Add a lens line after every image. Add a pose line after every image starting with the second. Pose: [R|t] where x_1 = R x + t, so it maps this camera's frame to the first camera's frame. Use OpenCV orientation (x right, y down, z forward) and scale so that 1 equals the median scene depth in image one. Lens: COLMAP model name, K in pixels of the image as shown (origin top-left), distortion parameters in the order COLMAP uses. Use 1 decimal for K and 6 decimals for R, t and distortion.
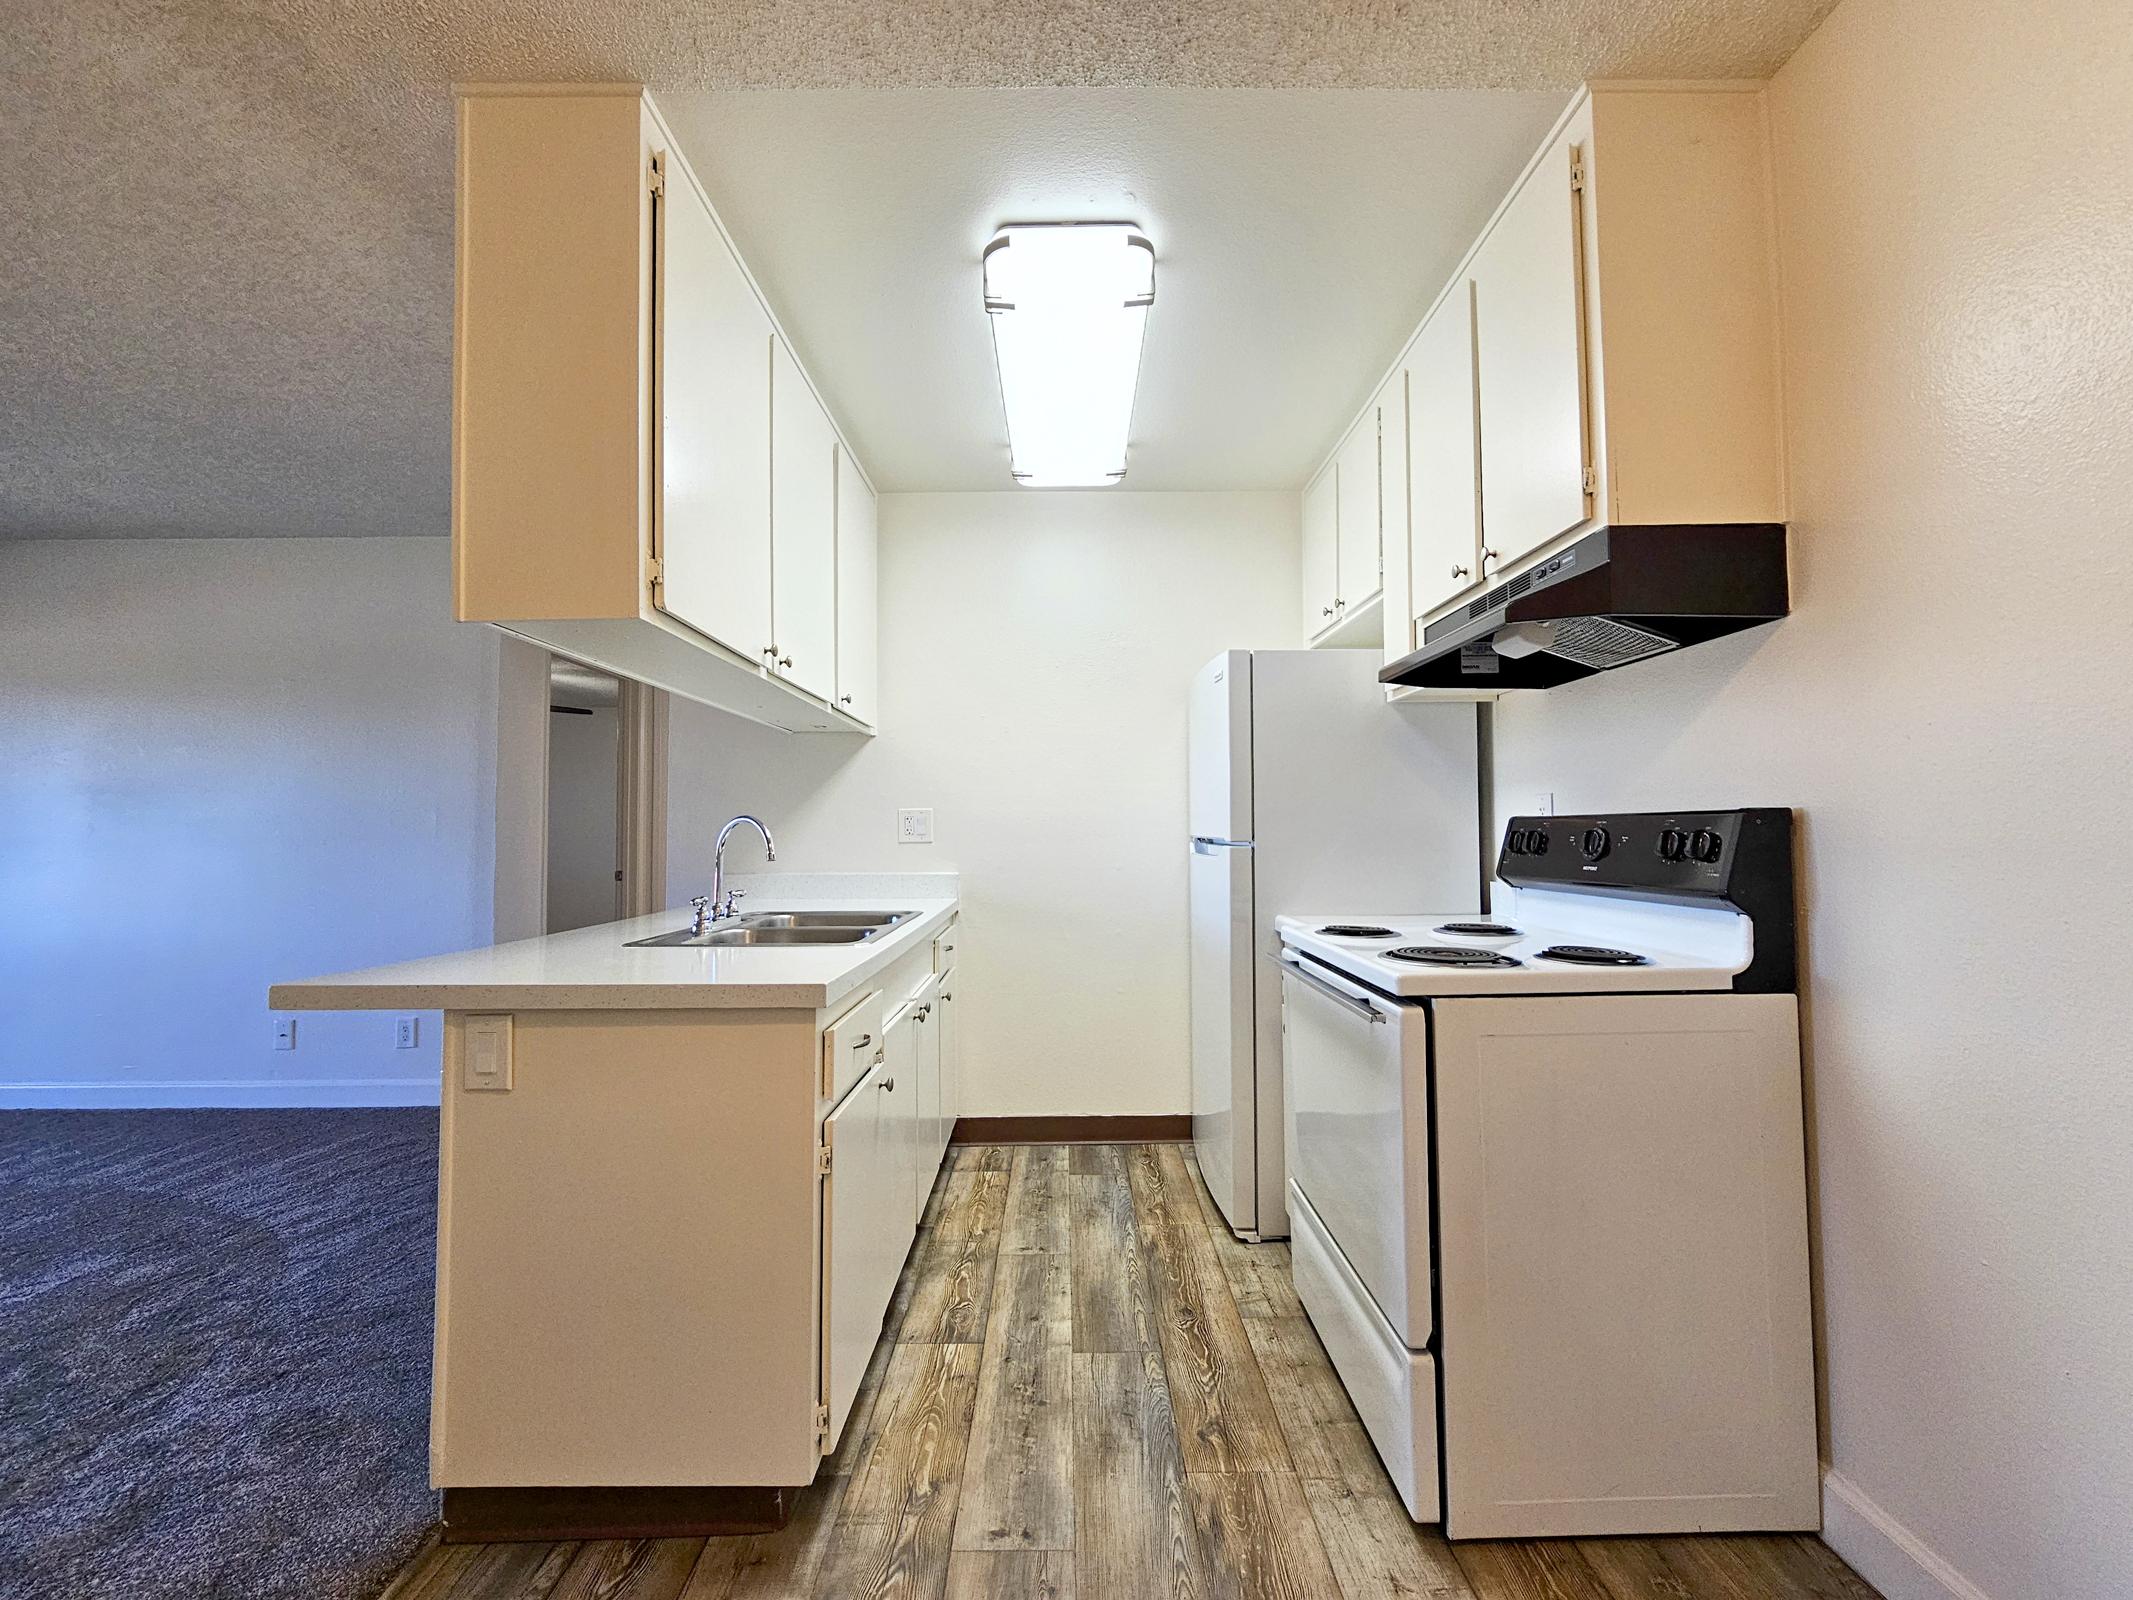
lens RADIAL K [[879.5, 0, 1073.3], [0, 879.5, 796.4], [0, 0, 1]] dist [-0.001353, 0.001104]
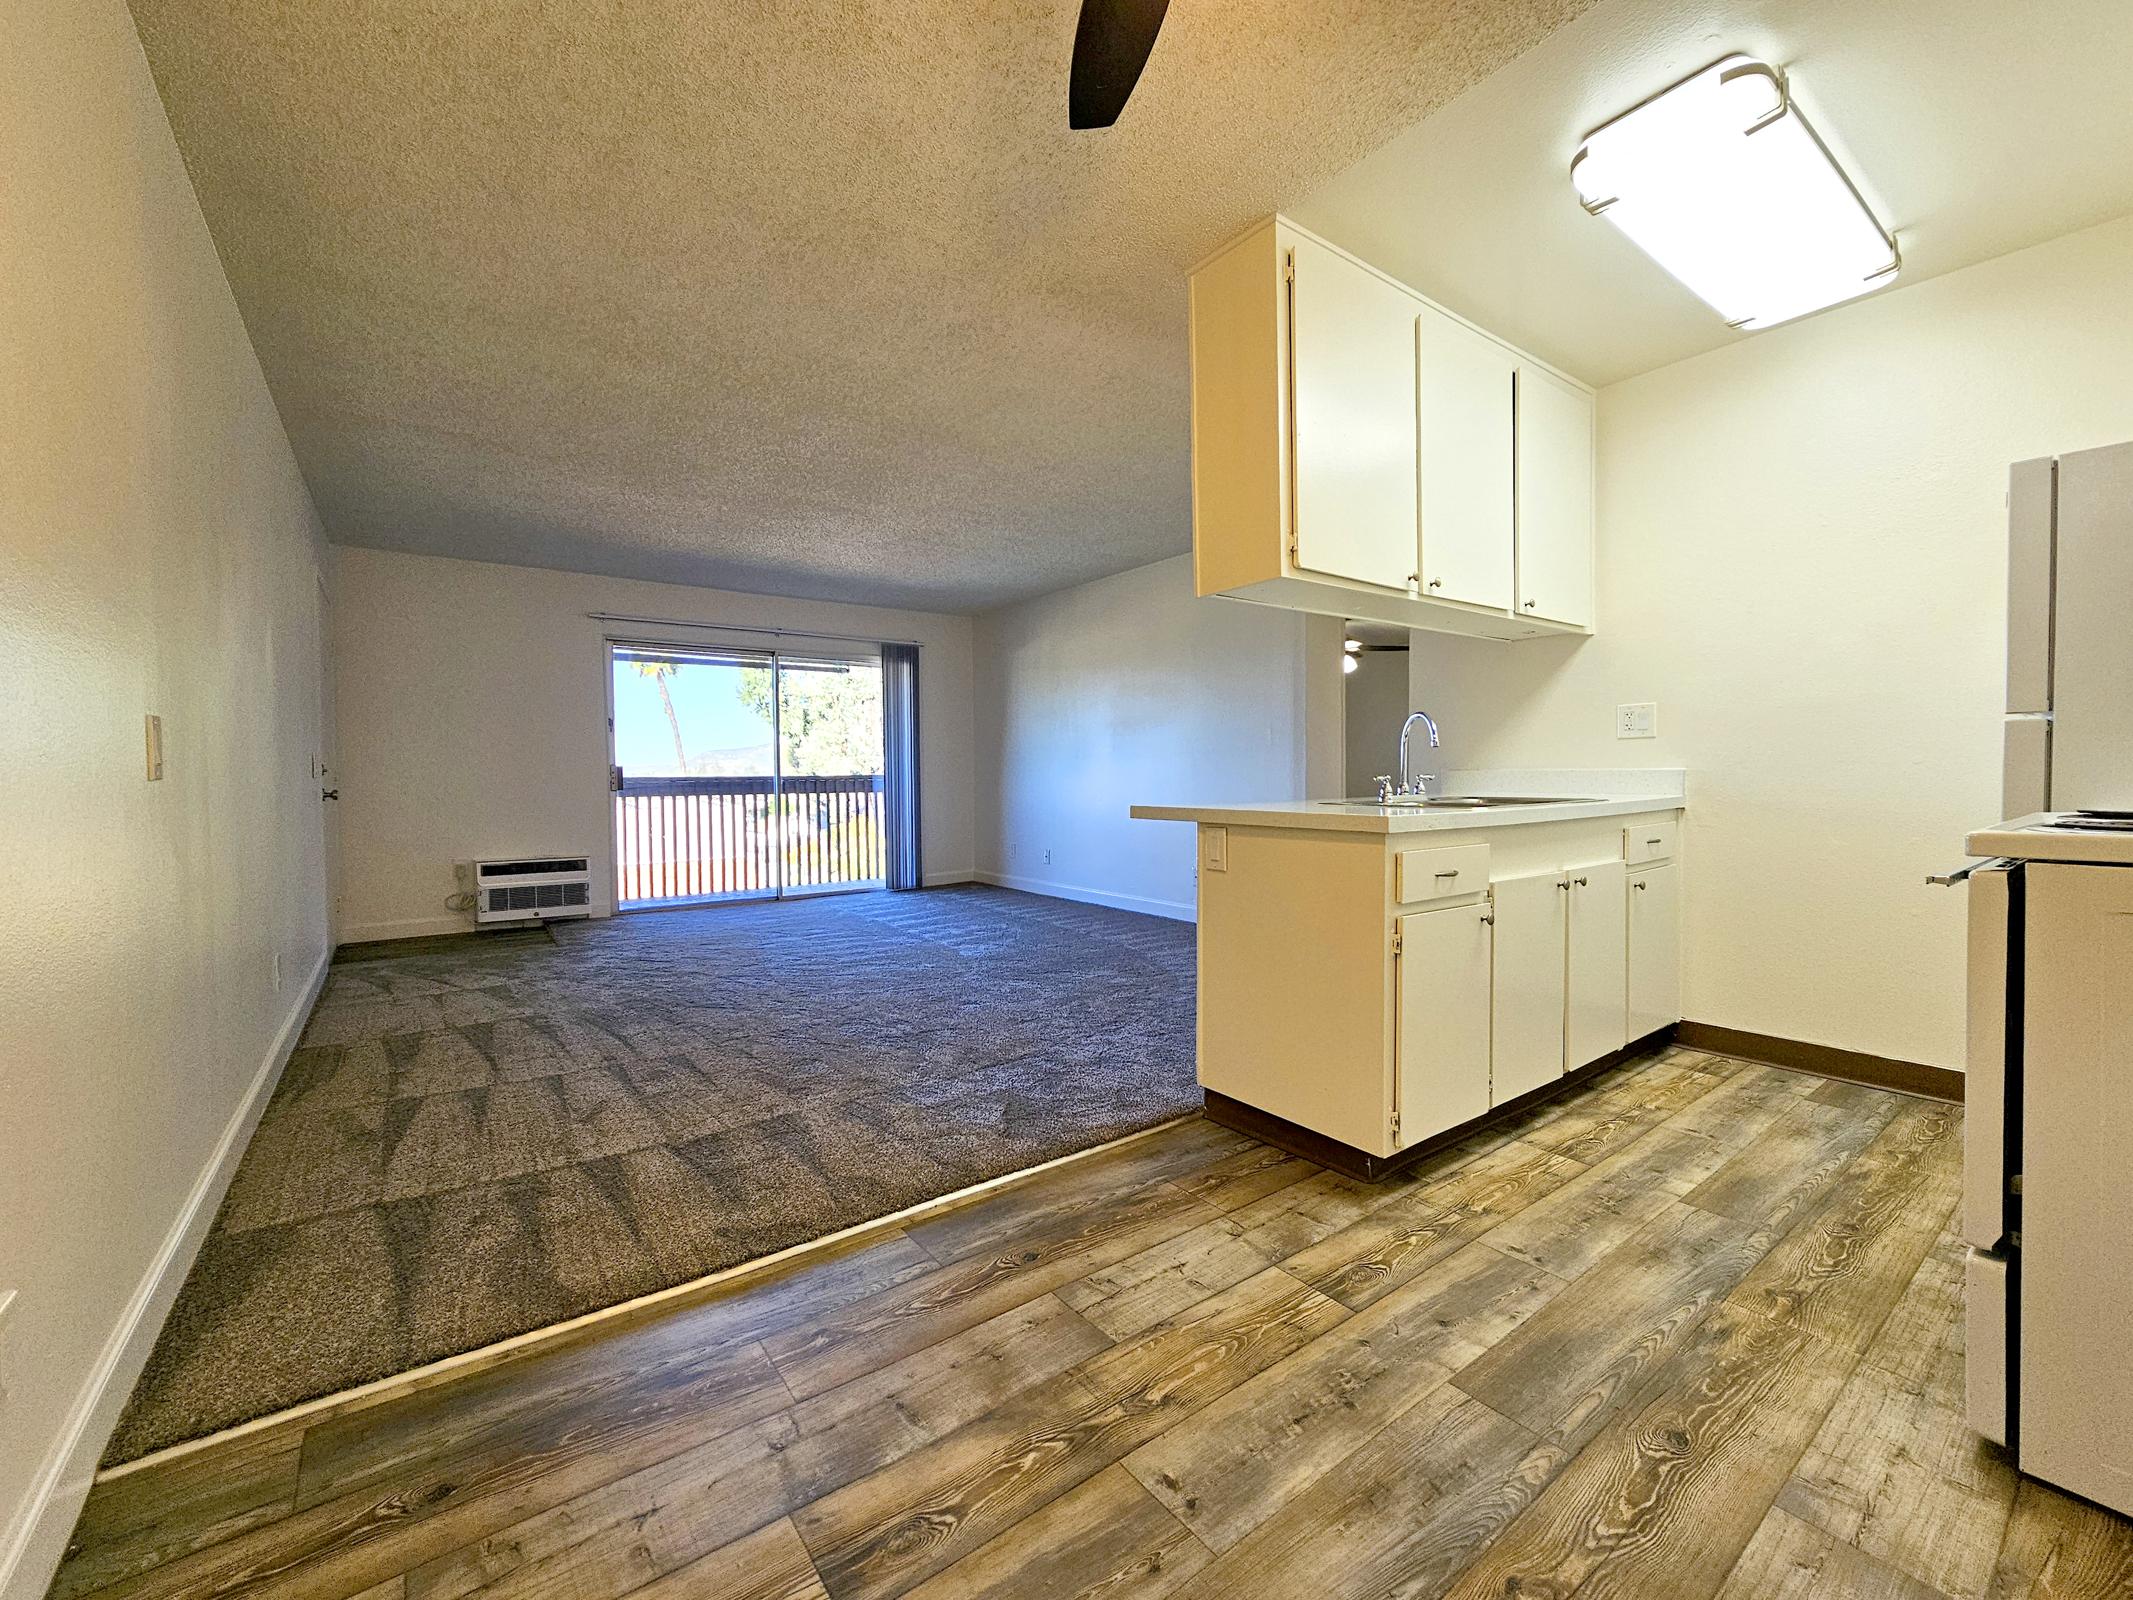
lens RADIAL K [[879.5, 0, 1063.6], [0, 879.5, 797.8], [0, 0, 1]] dist [-0.001353, 0.001104]
pose [[0.591060, 0.024400, -0.806259, 0.350890], [0.039294, 0.997485, 0.058993, 0.052160], [0.805670, -0.066549, 0.588614, -0.157229]]
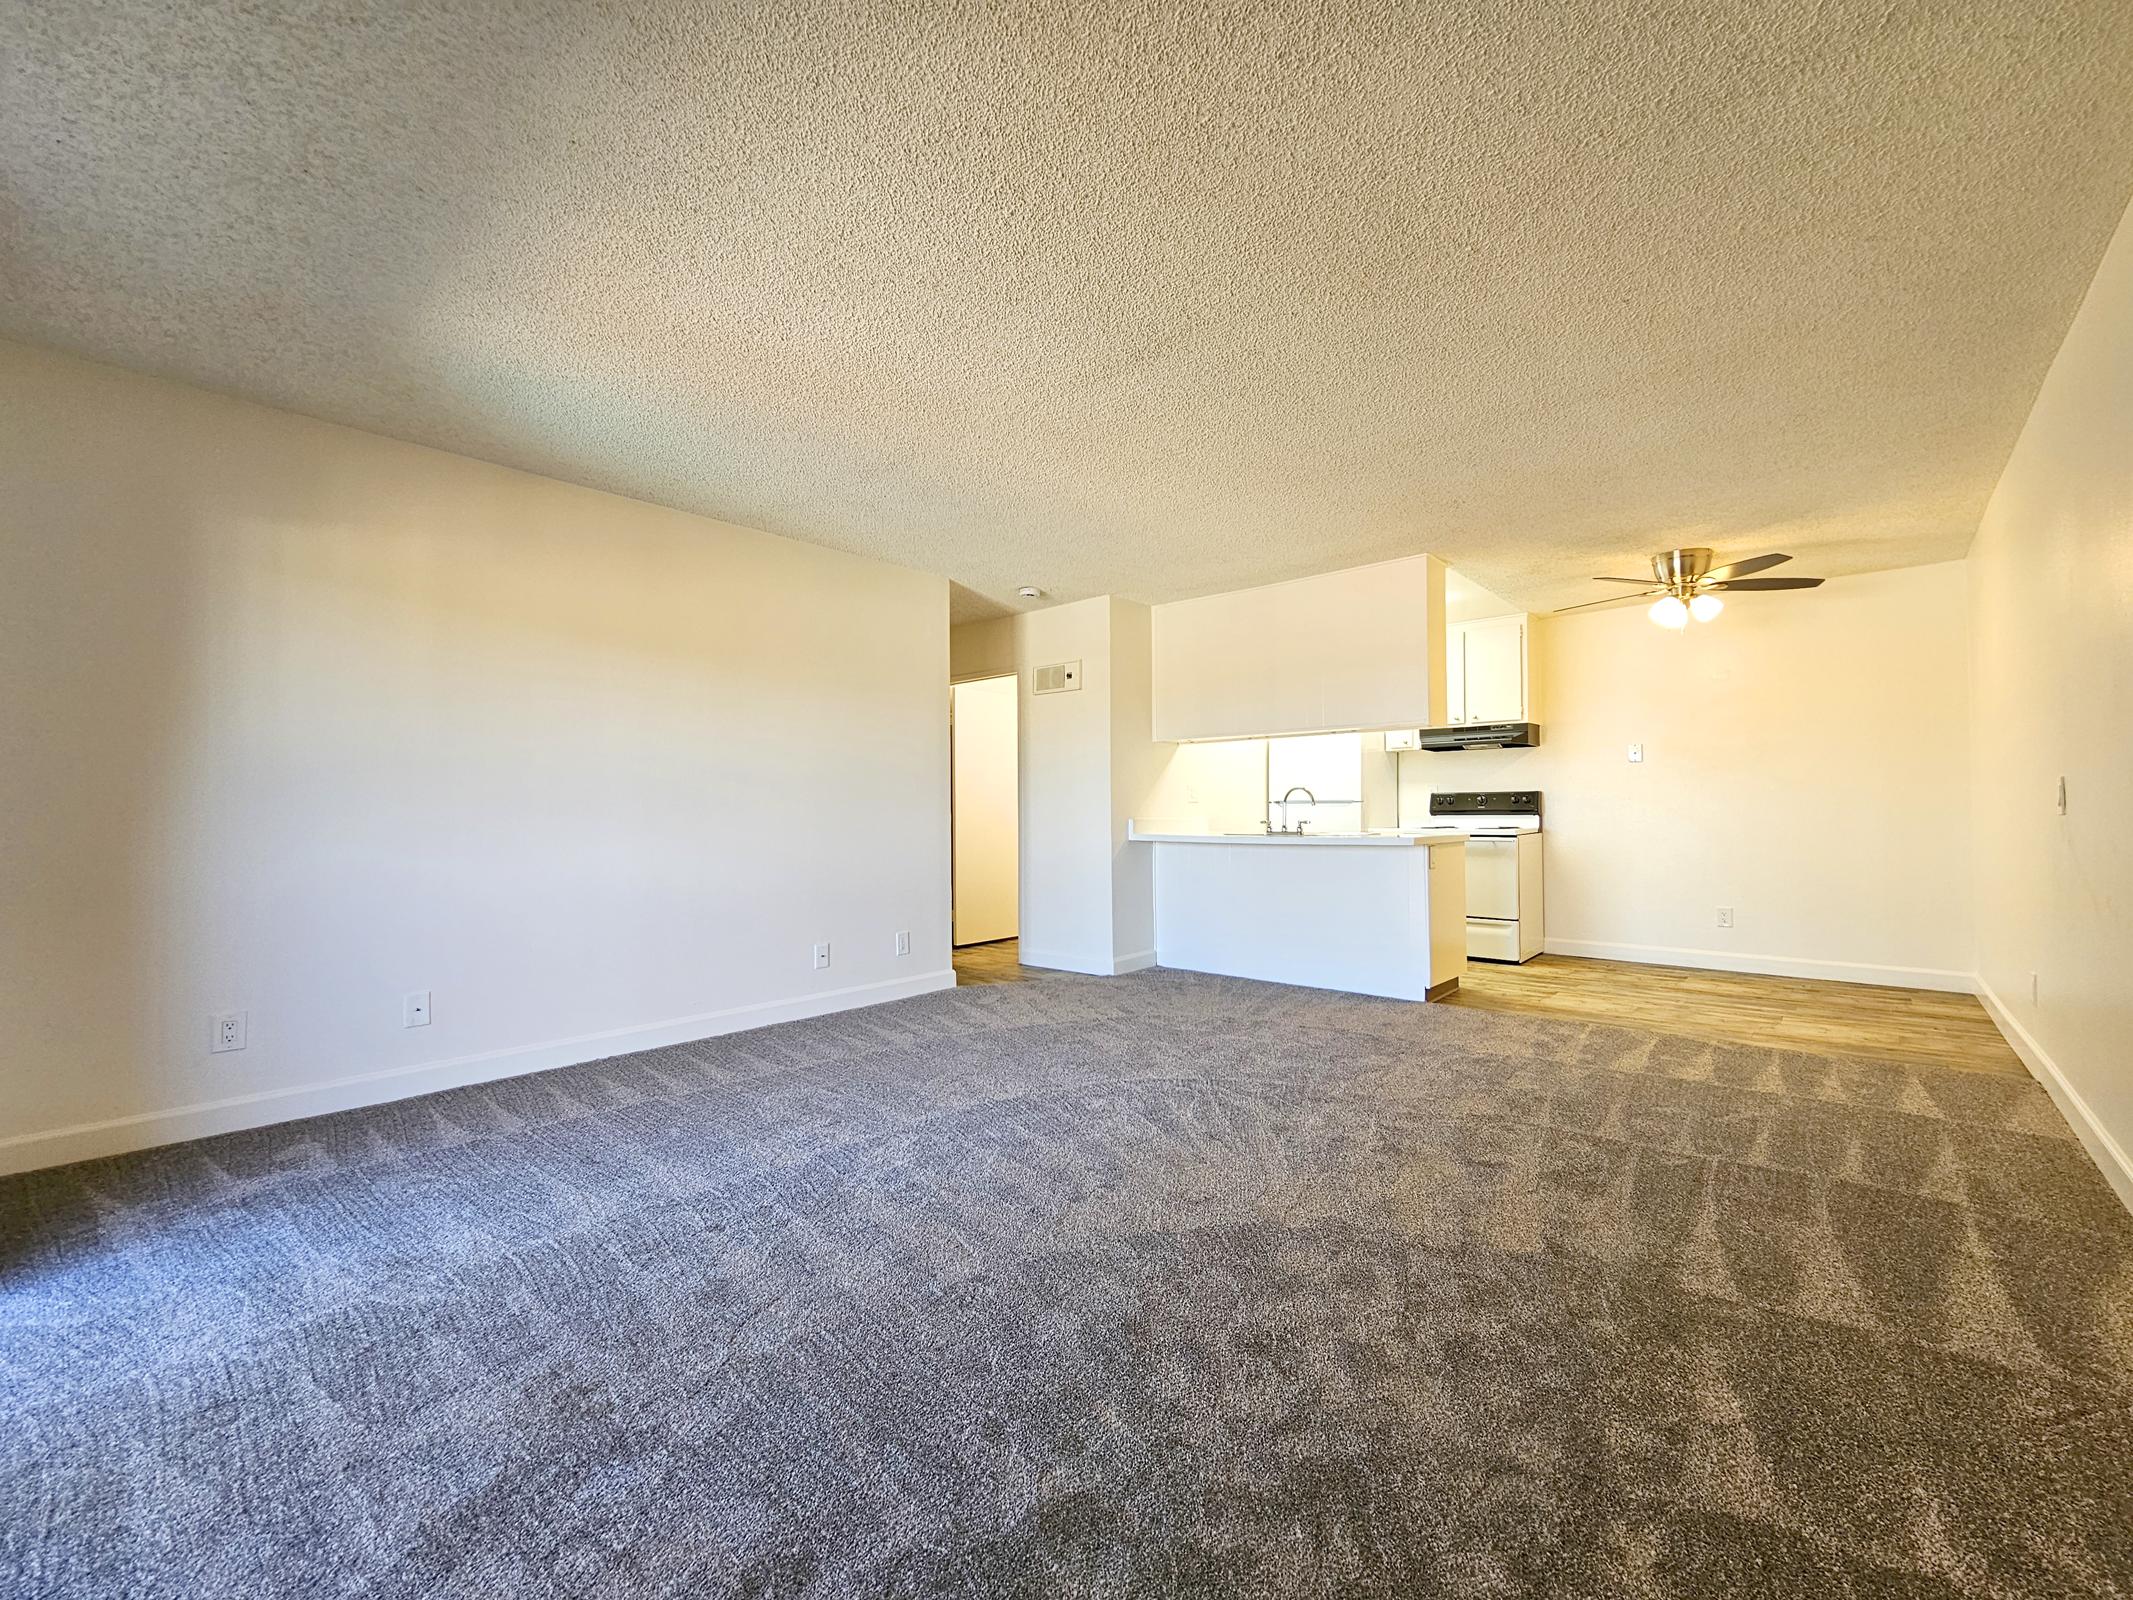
lens RADIAL K [[879.5, 0, 1062.8], [0, 879.5, 805.3], [0, 0, 1]] dist [-0.001353, 0.001104]
pose [[0.671902, 0.002957, 0.740634, -2.653434], [-0.031155, 0.999220, 0.024274, 0.030997], [-0.739984, -0.039384, 0.671470, -0.121338]]
